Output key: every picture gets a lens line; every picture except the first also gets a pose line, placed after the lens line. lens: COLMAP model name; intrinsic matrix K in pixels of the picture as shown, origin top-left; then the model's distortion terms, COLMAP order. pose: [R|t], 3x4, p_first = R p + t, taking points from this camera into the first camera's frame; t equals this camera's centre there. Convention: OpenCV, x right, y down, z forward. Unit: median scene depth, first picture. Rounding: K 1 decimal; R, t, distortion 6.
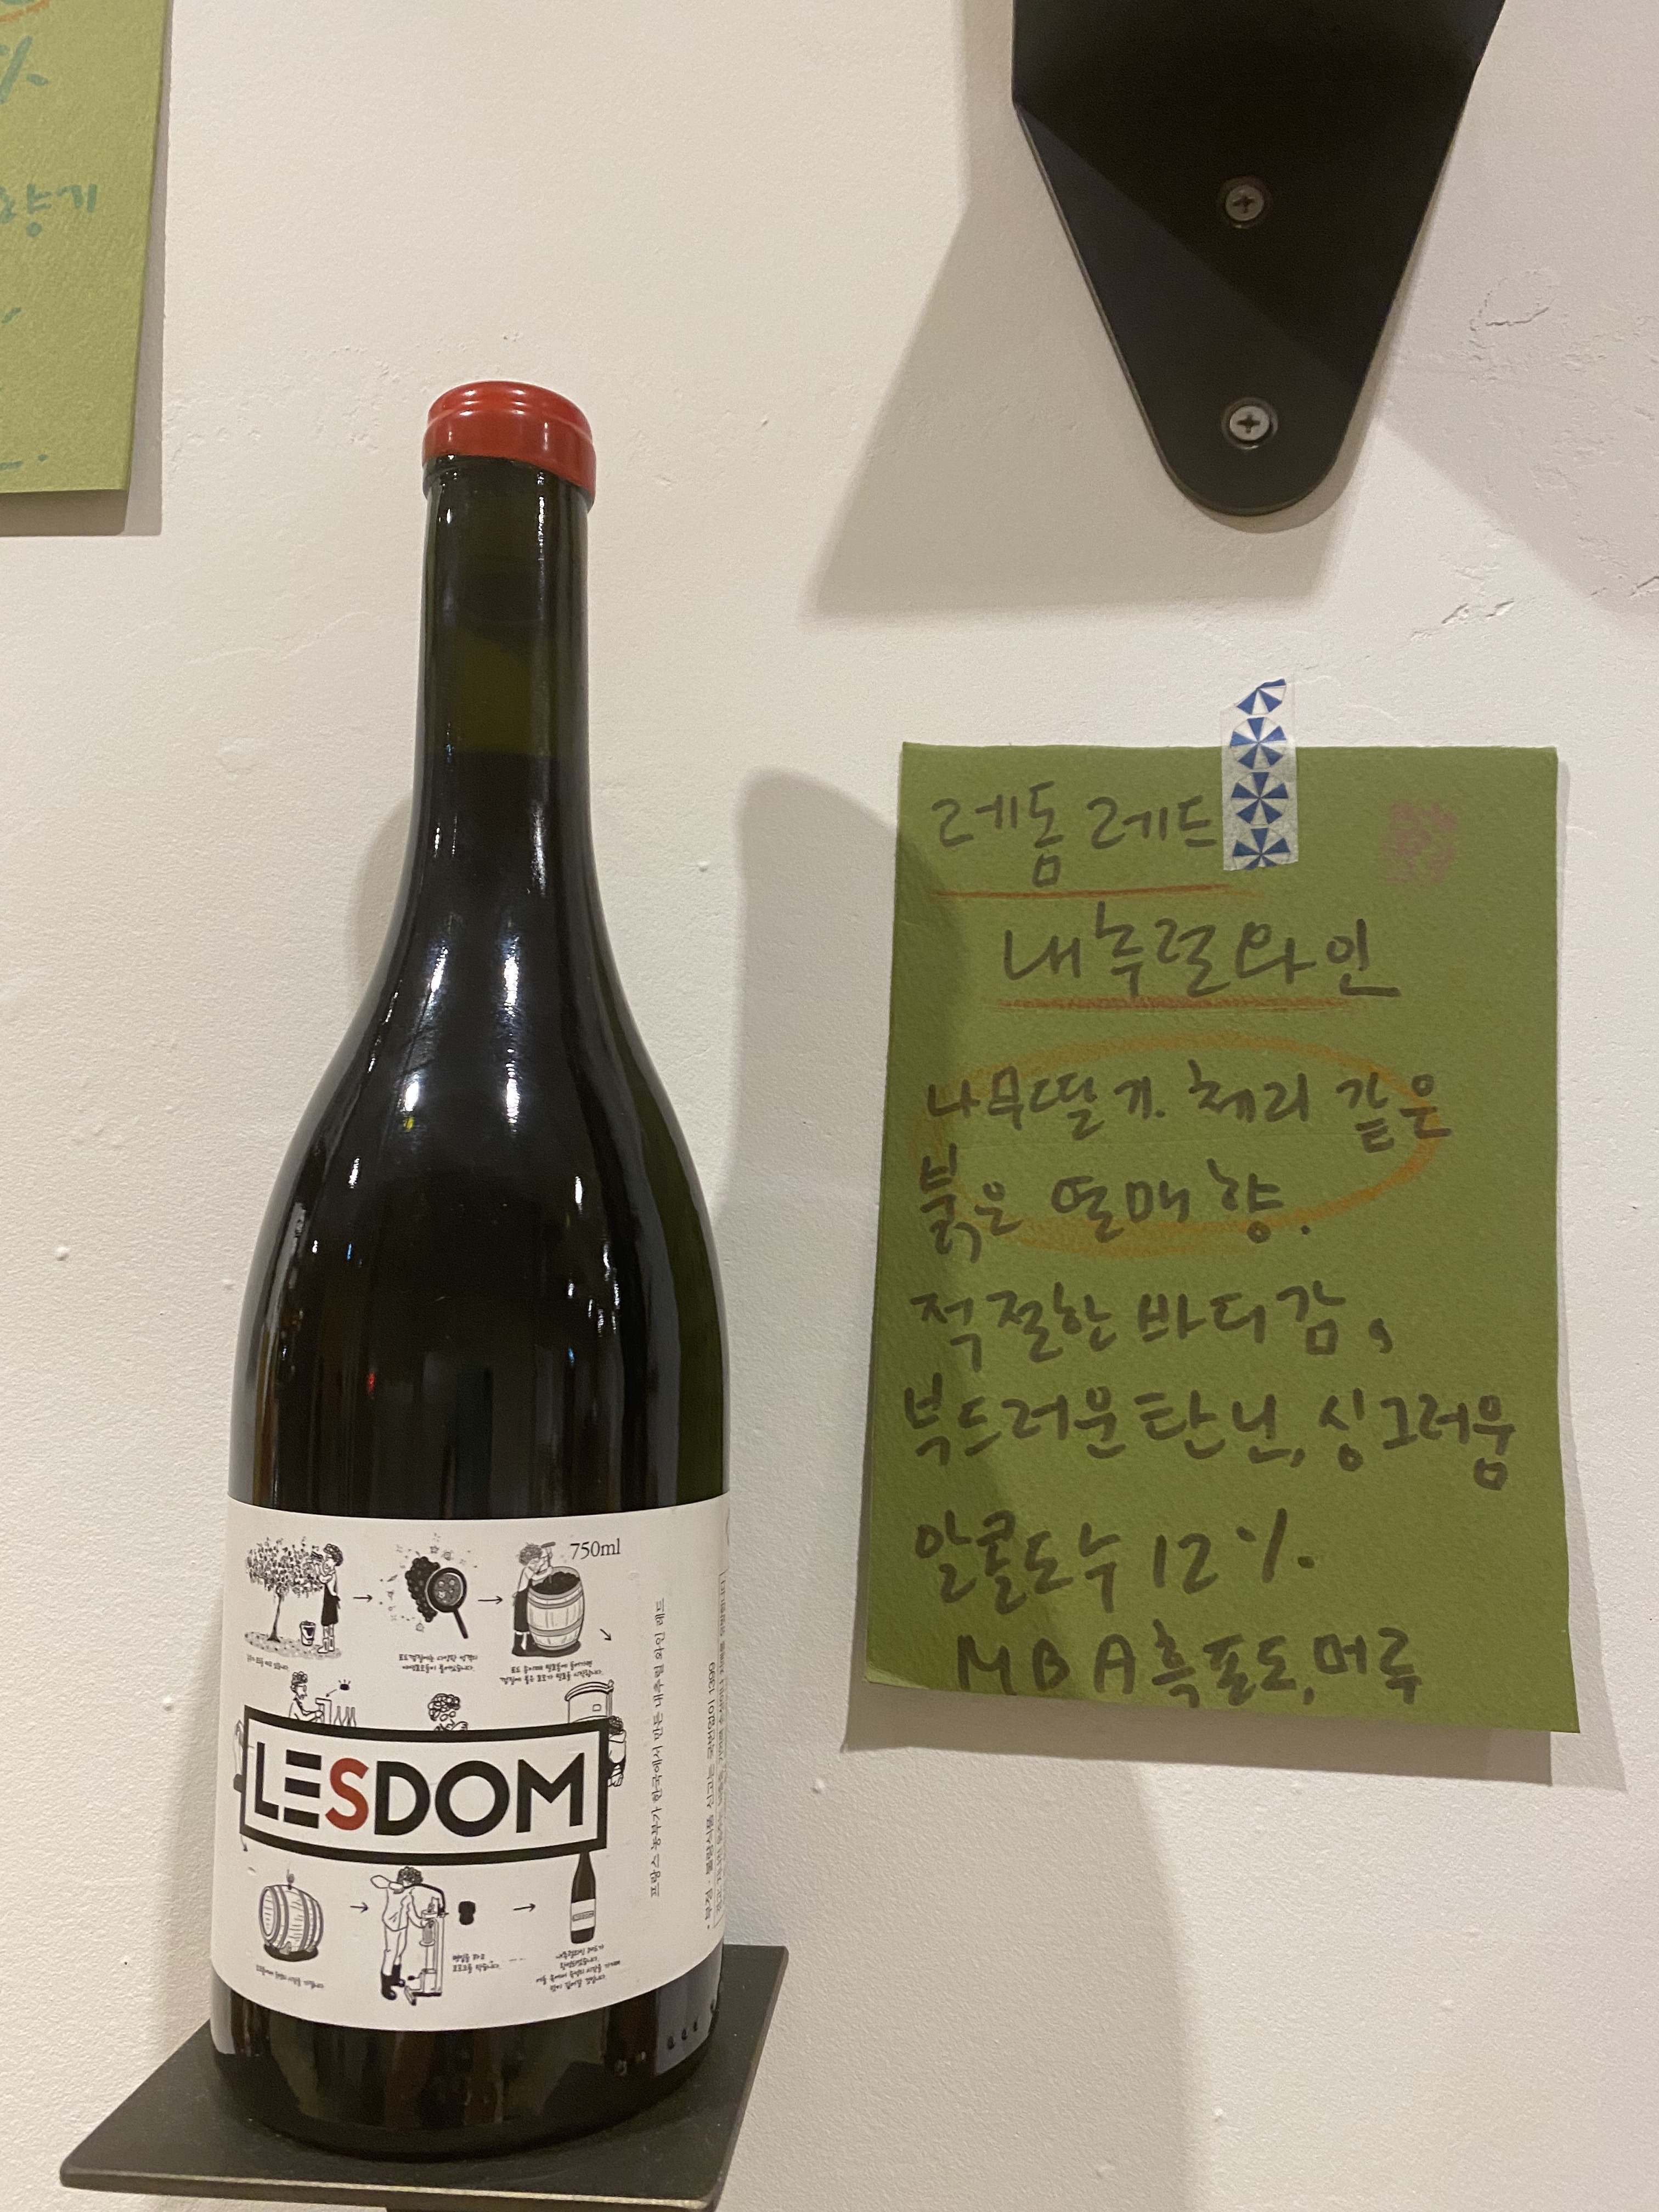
lens RADIAL K [[1881.3, 0, 829.5], [0, 1881.3, 1106.0], [0, 0, 1]] dist [0.063800, -0.226978]
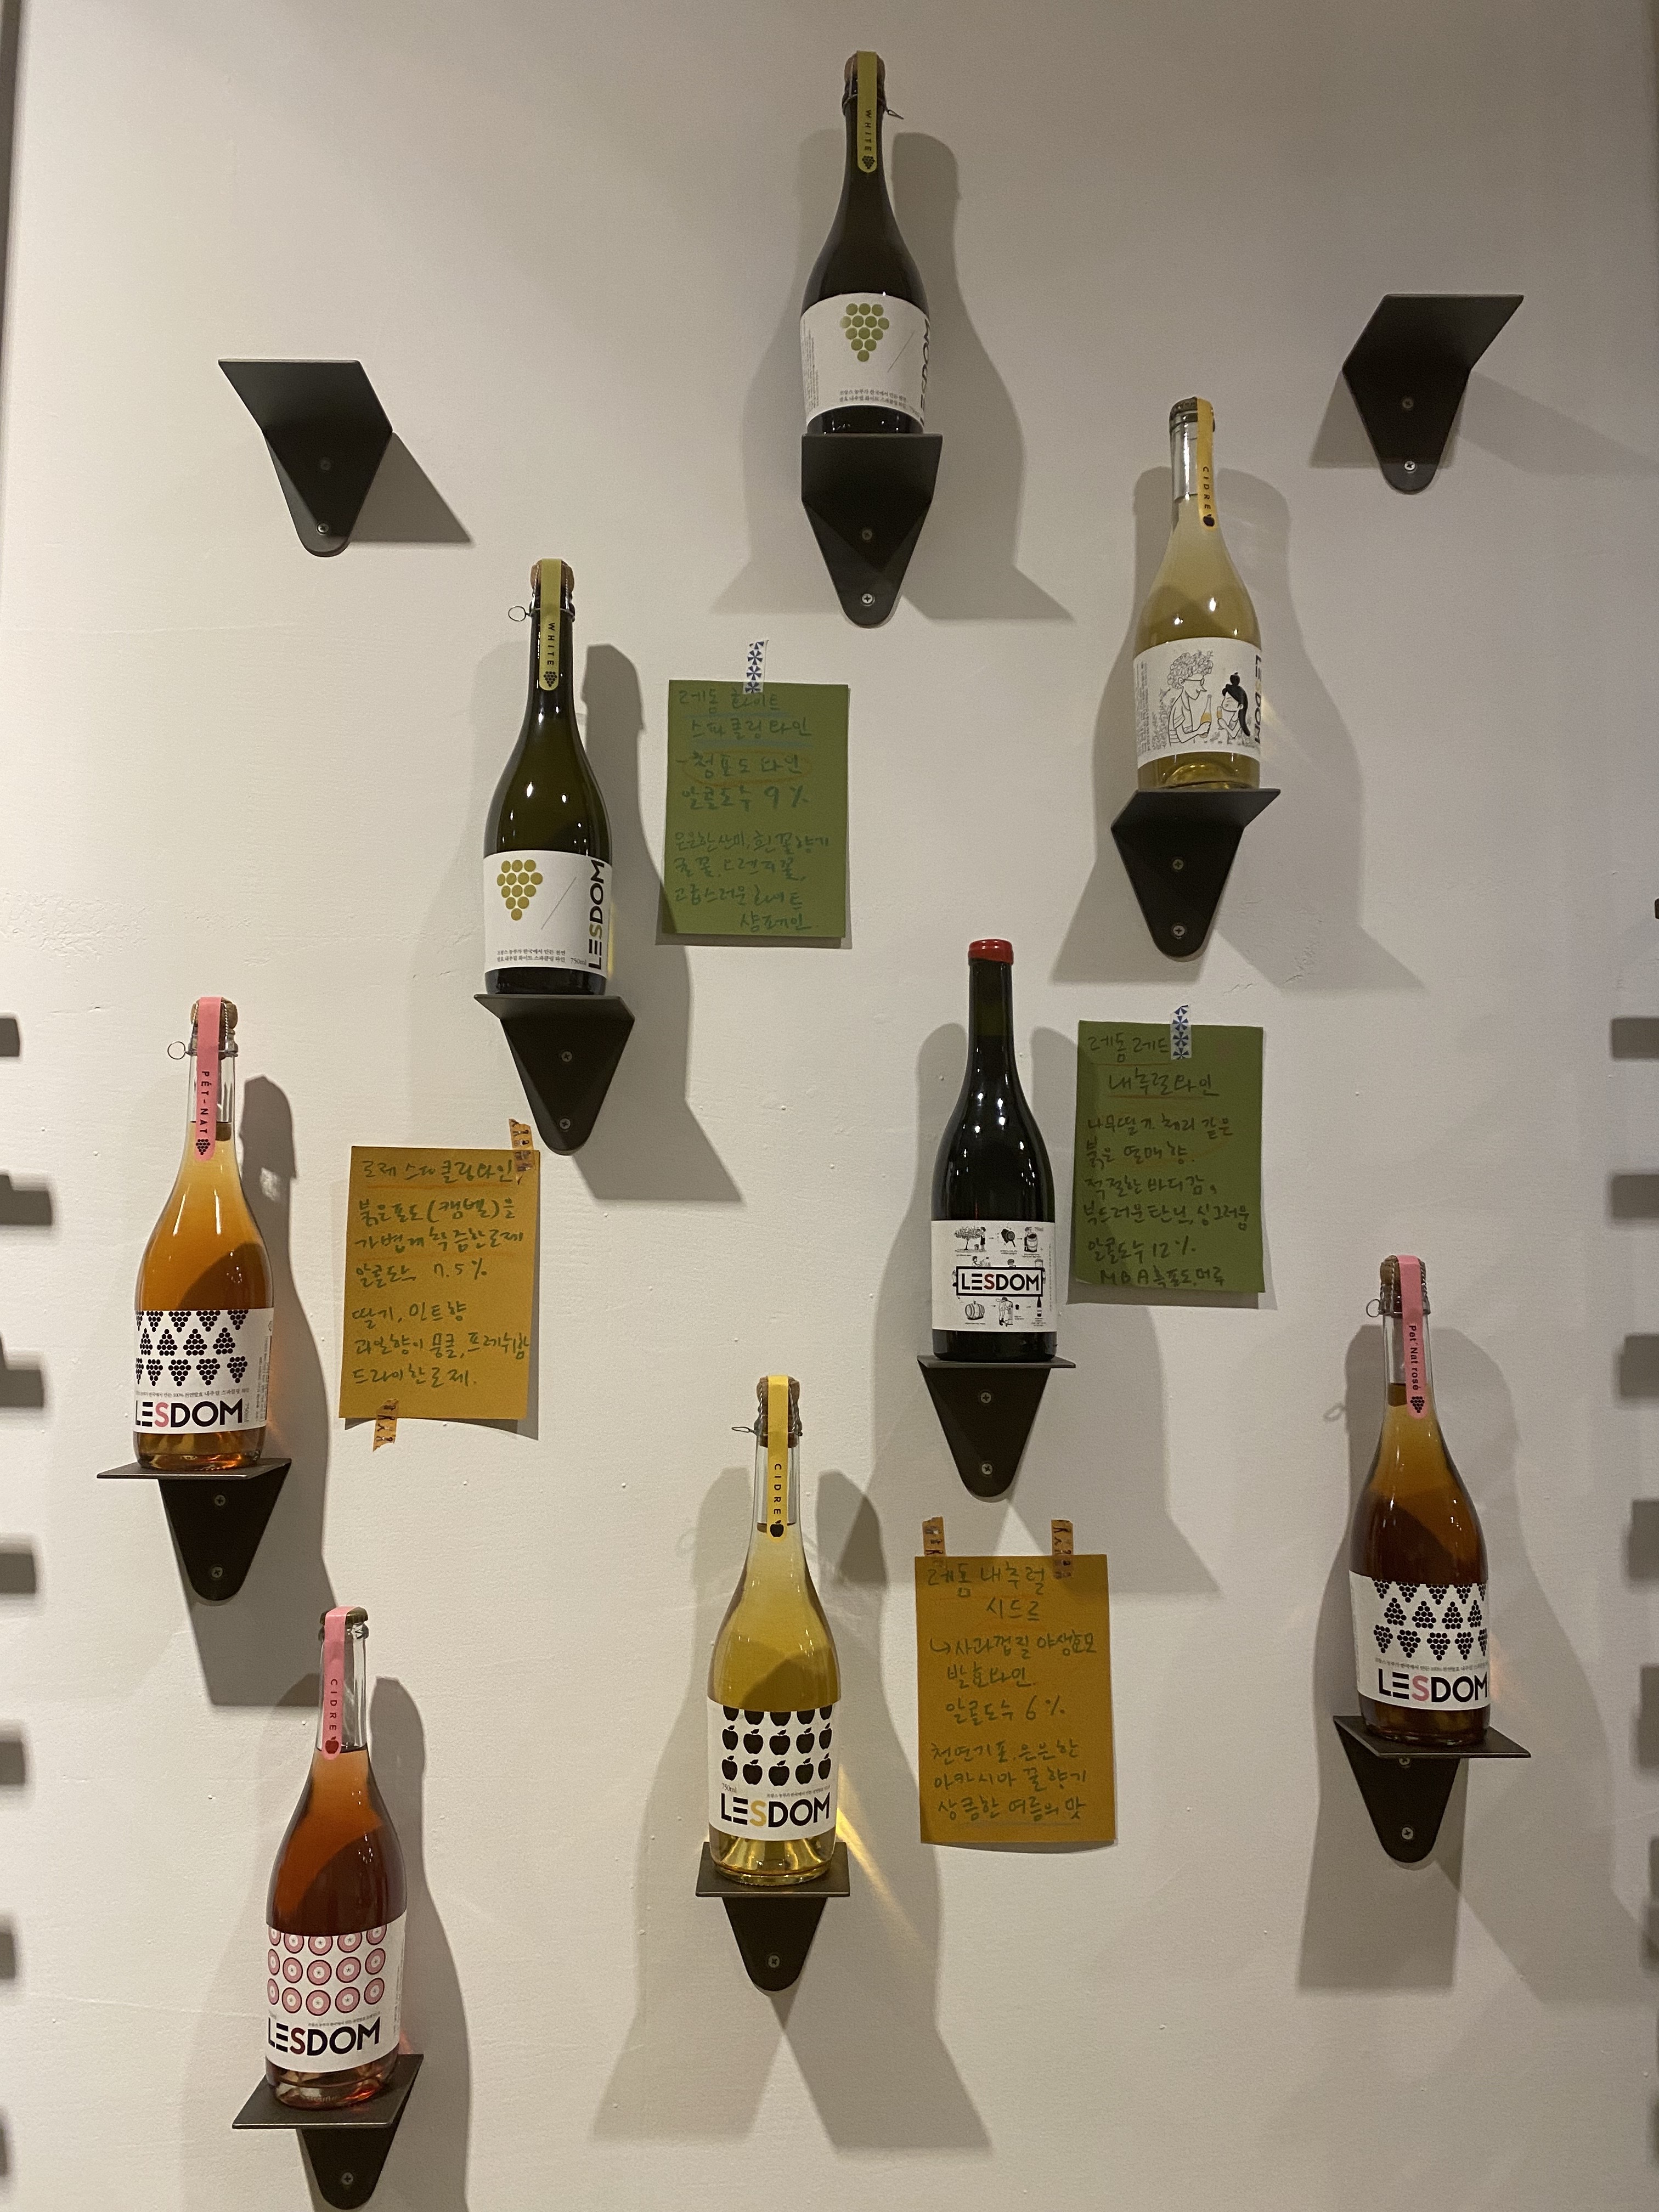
lens RADIAL K [[1881.3, 0, 829.5], [0, 1881.3, 1106.0], [0, 0, 1]] dist [0.063800, -0.226978]
pose [[0.994898, 0.006888, 0.100654, -0.819260], [-0.007379, 0.999963, 0.004506, -0.051231], [-0.100619, -0.005226, 0.994911, -2.564430]]
